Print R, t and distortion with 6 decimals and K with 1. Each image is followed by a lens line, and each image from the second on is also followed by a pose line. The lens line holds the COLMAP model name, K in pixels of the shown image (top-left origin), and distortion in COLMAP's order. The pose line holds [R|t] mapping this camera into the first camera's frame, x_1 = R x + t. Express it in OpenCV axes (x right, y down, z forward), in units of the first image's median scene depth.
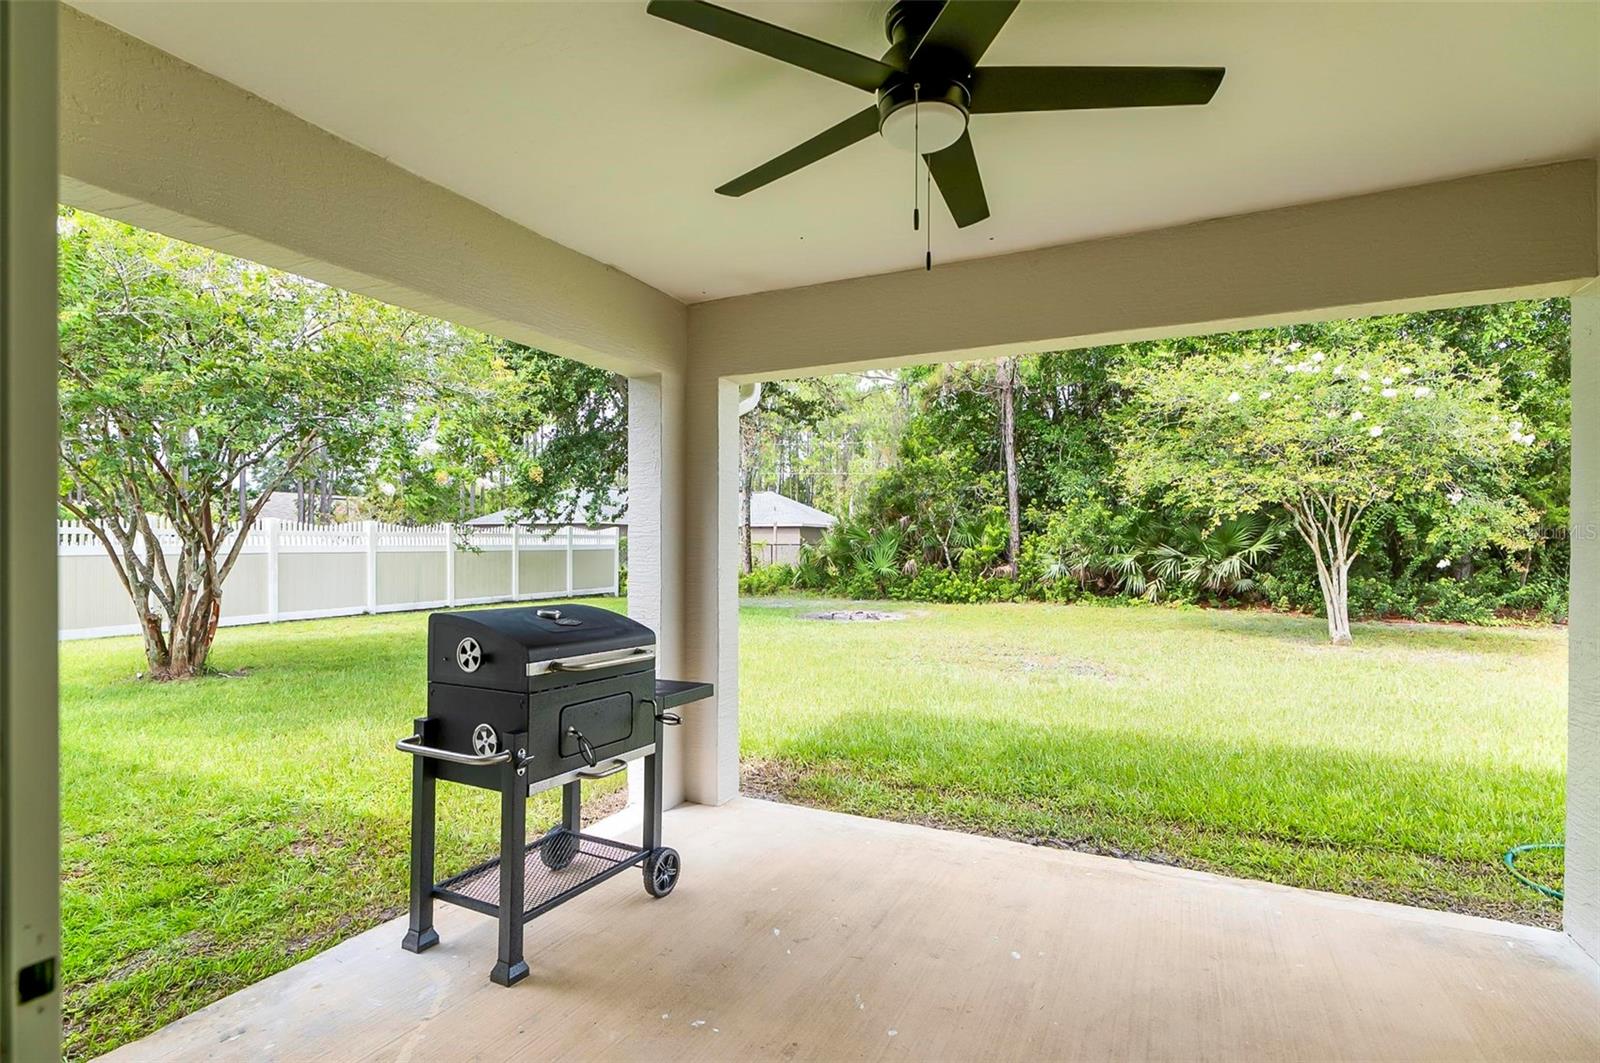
lens RADIAL K [[784.1, 0, 796.6], [0, 784.1, 551.1], [0, 0, 1]] dist [-0.000910, -0.001925]
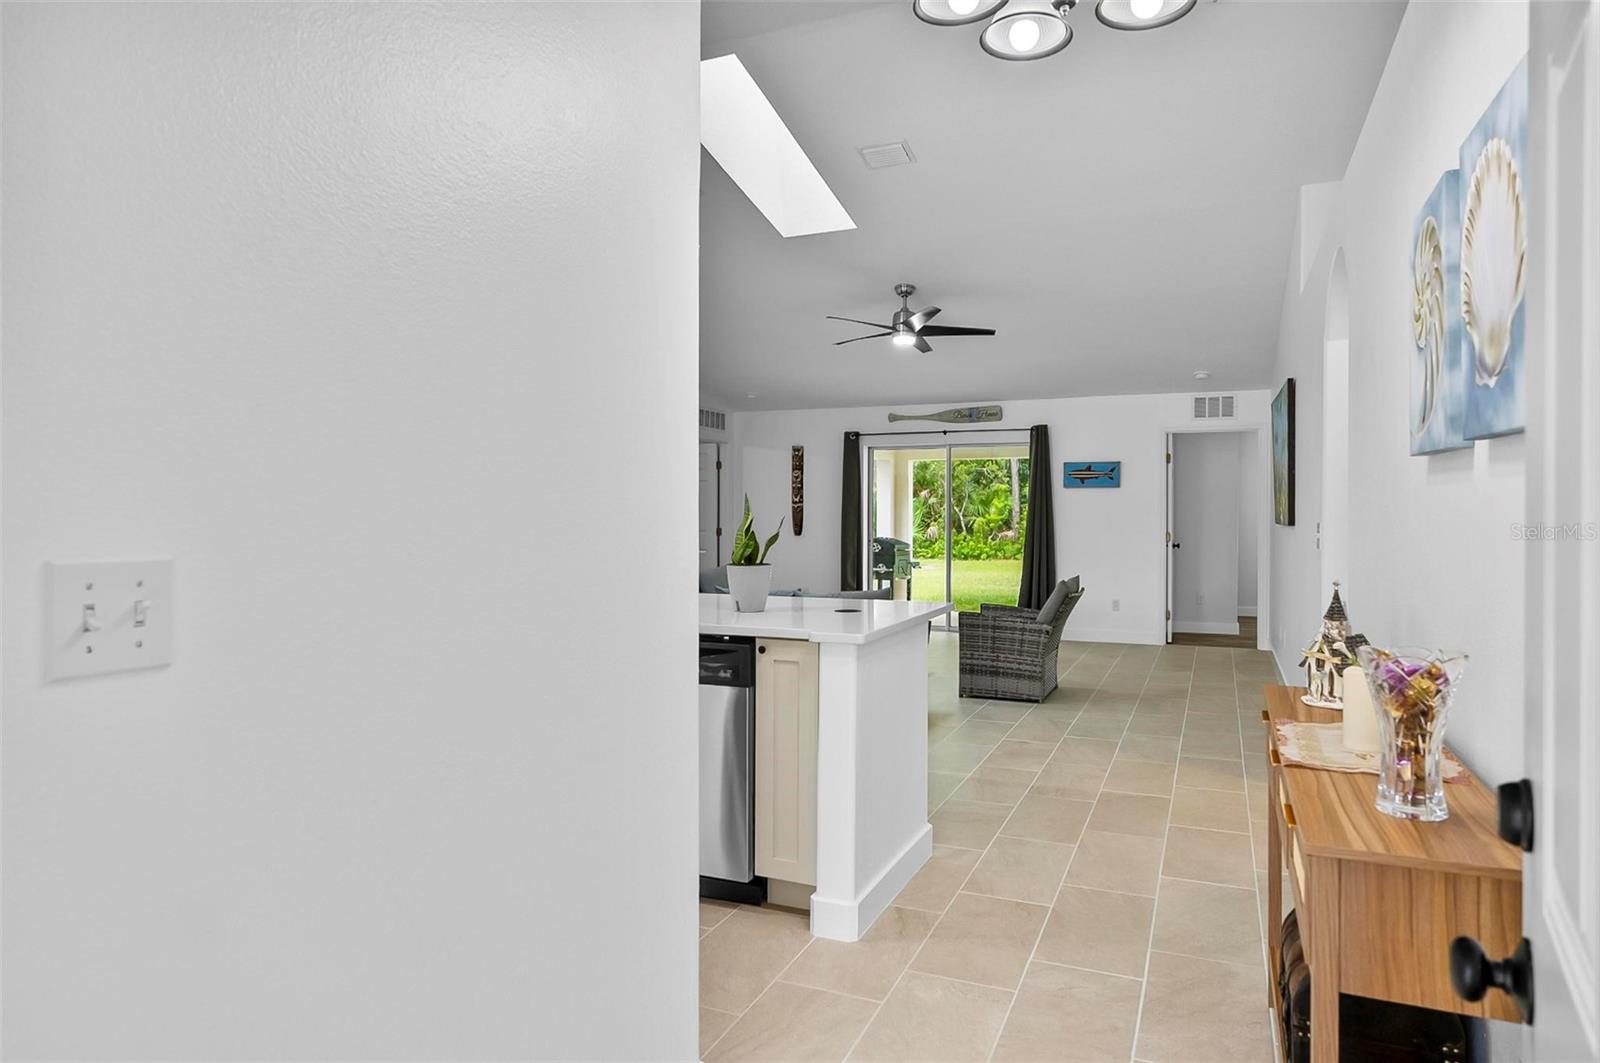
lens RADIAL K [[969.7, 0, 805.0], [0, 969.7, 514.7], [0, 0, 1]] dist [0.002467, 0.000486]
pose [[0.998632, 0.000423, 0.052279, -0.183666], [-0.000255, 0.999995, -0.003215, -0.003243], [-0.052280, 0.003197, 0.998627, -0.695900]]
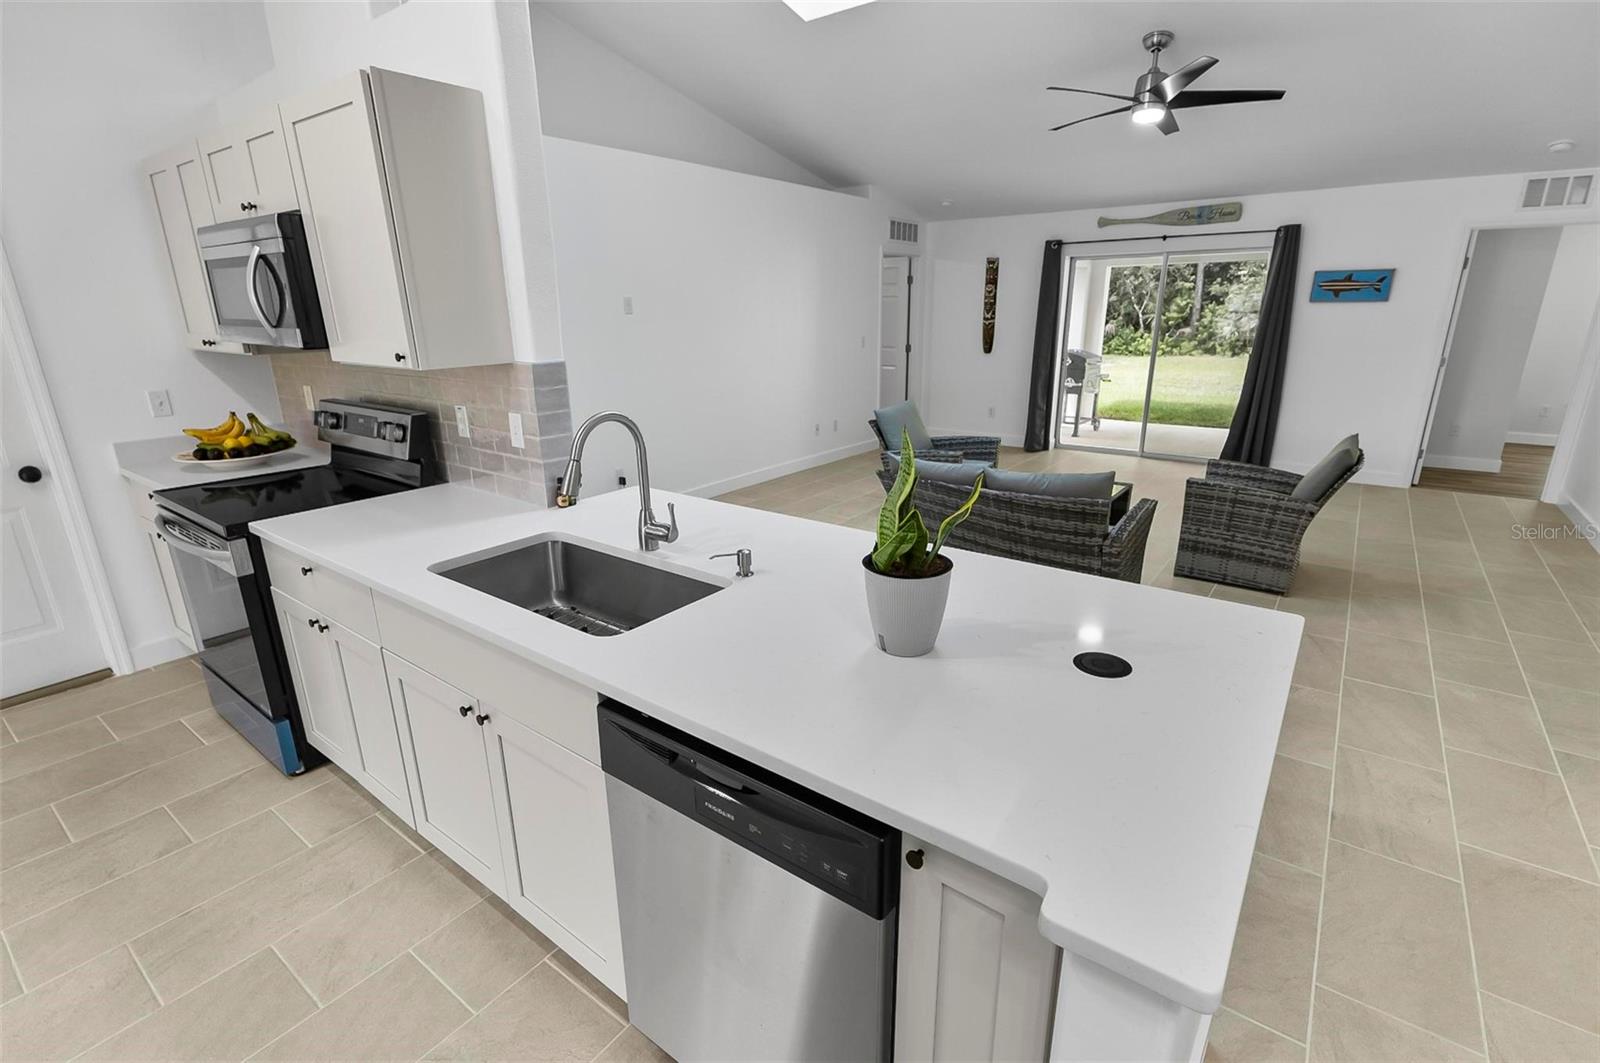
lens RADIAL K [[737.0, 0, 802.9], [0, 737.0, 528.7], [0, 0, 1]] dist [0.008063, -0.002321]
pose [[0.982699, 0.043397, -0.180051, -0.181216], [0.009734, 0.958714, 0.284204, -0.023429], [0.184951, -0.281040, 0.941706, -0.540893]]
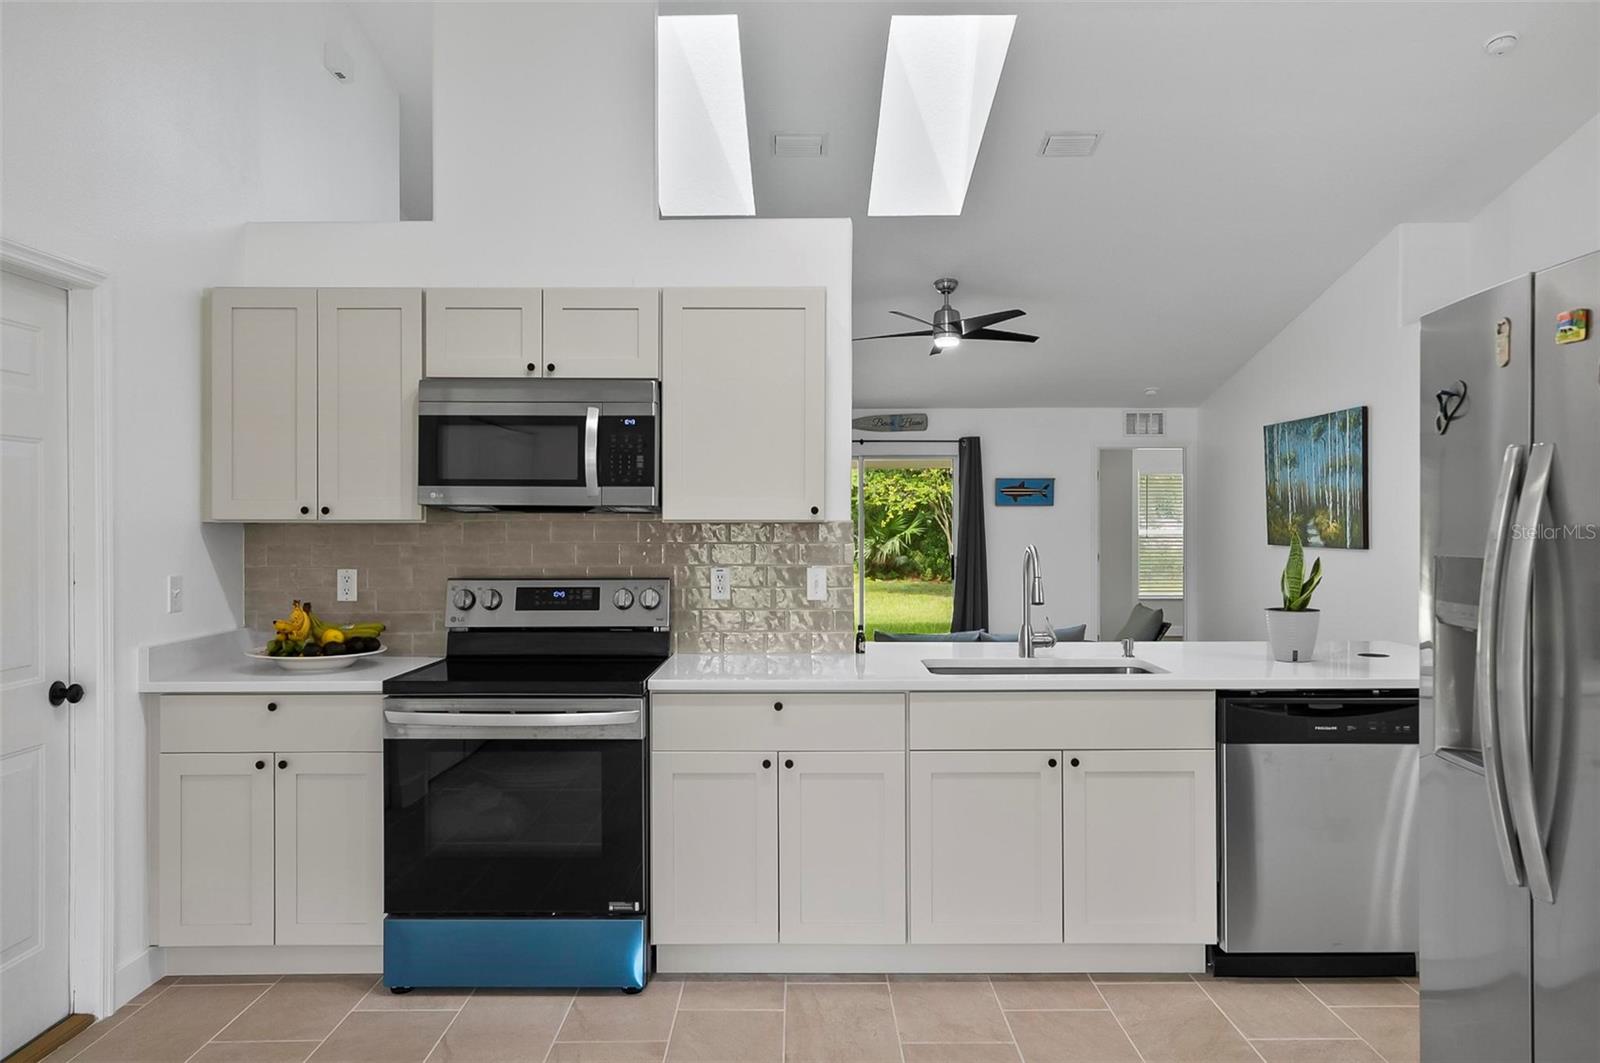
lens RADIAL K [[1152.6, 0, 806.0], [0, 1152.6, 525.6], [0, 0, 1]] dist [0.005959, 0.004543]
pose [[0.898942, -0.005584, 0.438033, -0.404646], [0.007055, 0.999974, -0.001732, -0.011250], [-0.438012, 0.004648, 0.898957, -0.640292]]
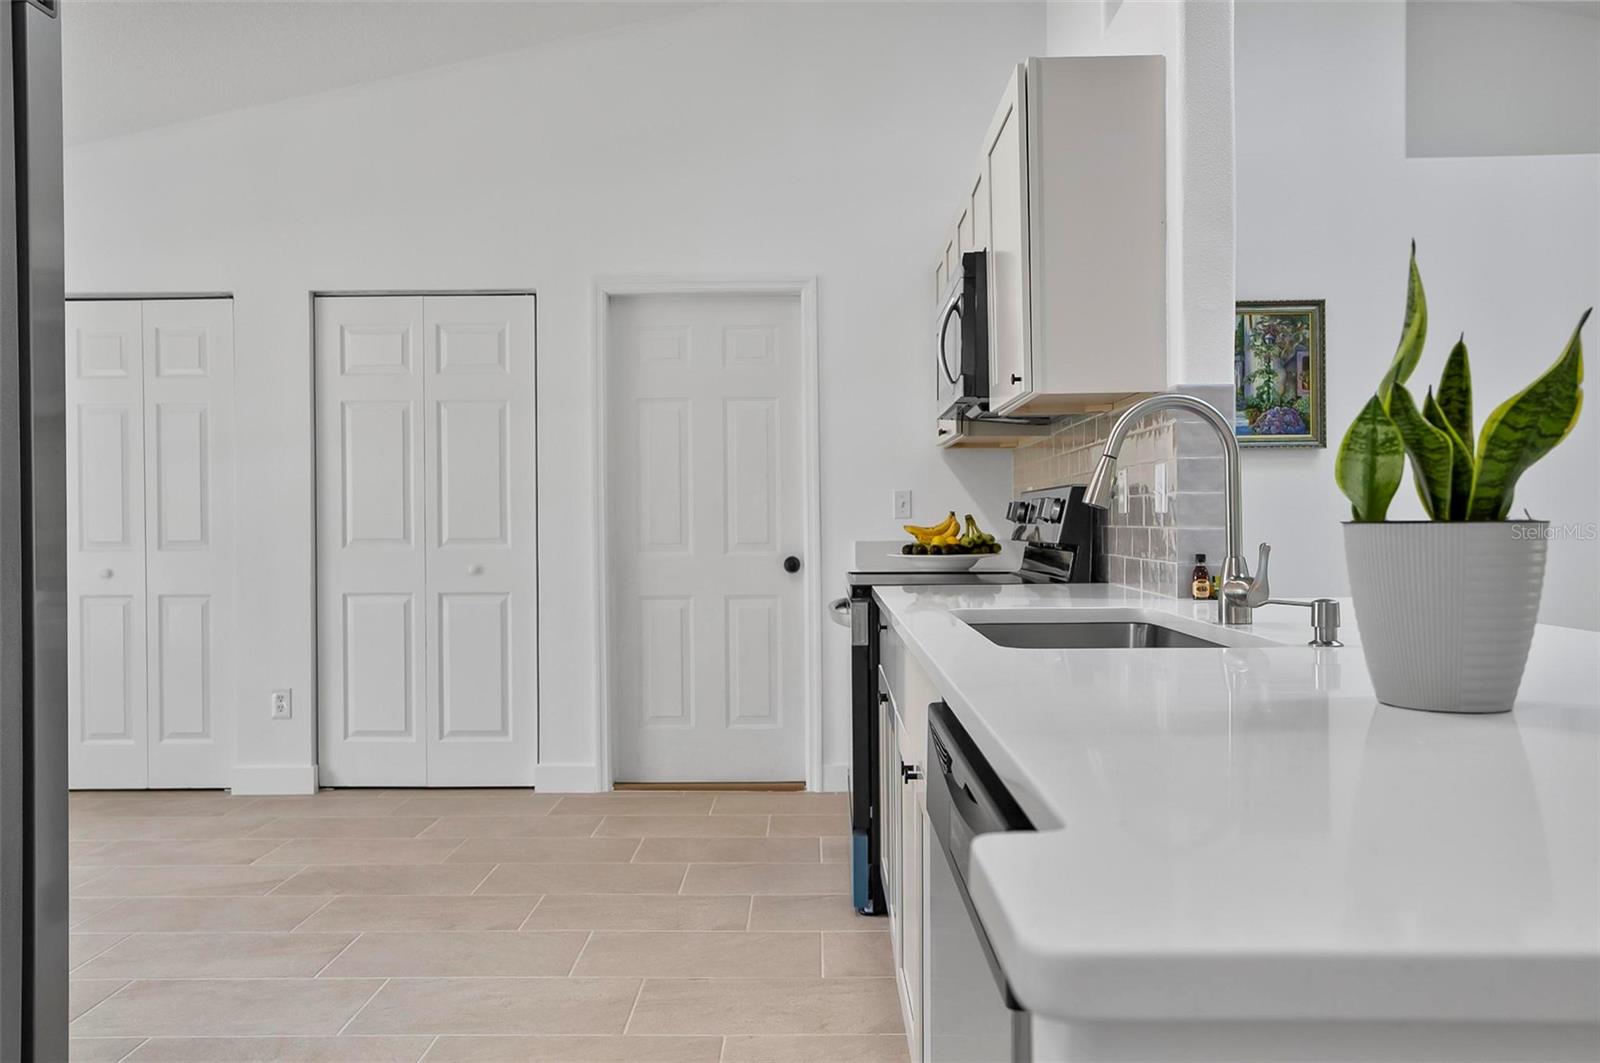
lens RADIAL K [[1152.6, 0, 802.6], [0, 1152.6, 521.9], [0, 0, 1]] dist [0.005959, 0.004543]
pose [[0.424363, -0.007418, -0.905462, -0.133665], [0.001459, 0.999971, -0.007508, 0.009742], [0.905491, 0.001865, 0.424361, -0.516946]]
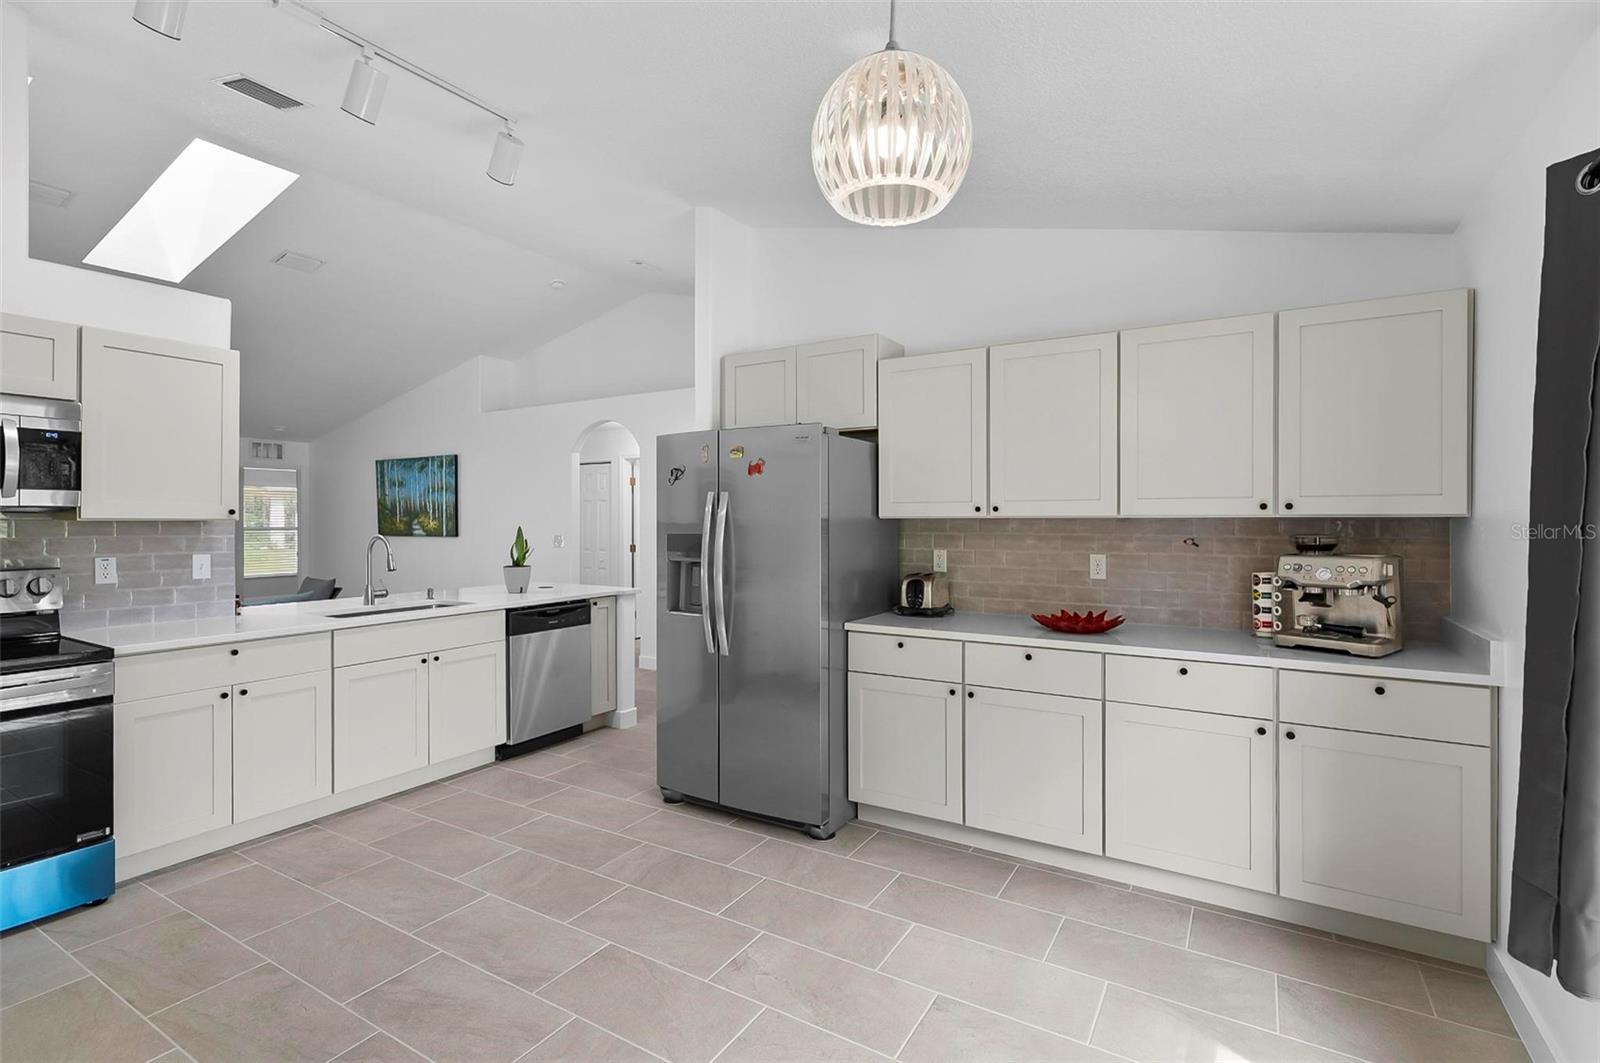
lens RADIAL K [[737.0, 0, 802.7], [0, 737.0, 522.2], [0, 0, 1]] dist [0.008063, -0.002321]
pose [[0.089585, -0.005358, 0.995965, -0.503187], [0.008413, 0.999954, 0.004623, -0.011503], [-0.995944, 0.007965, 0.089626, -0.605334]]
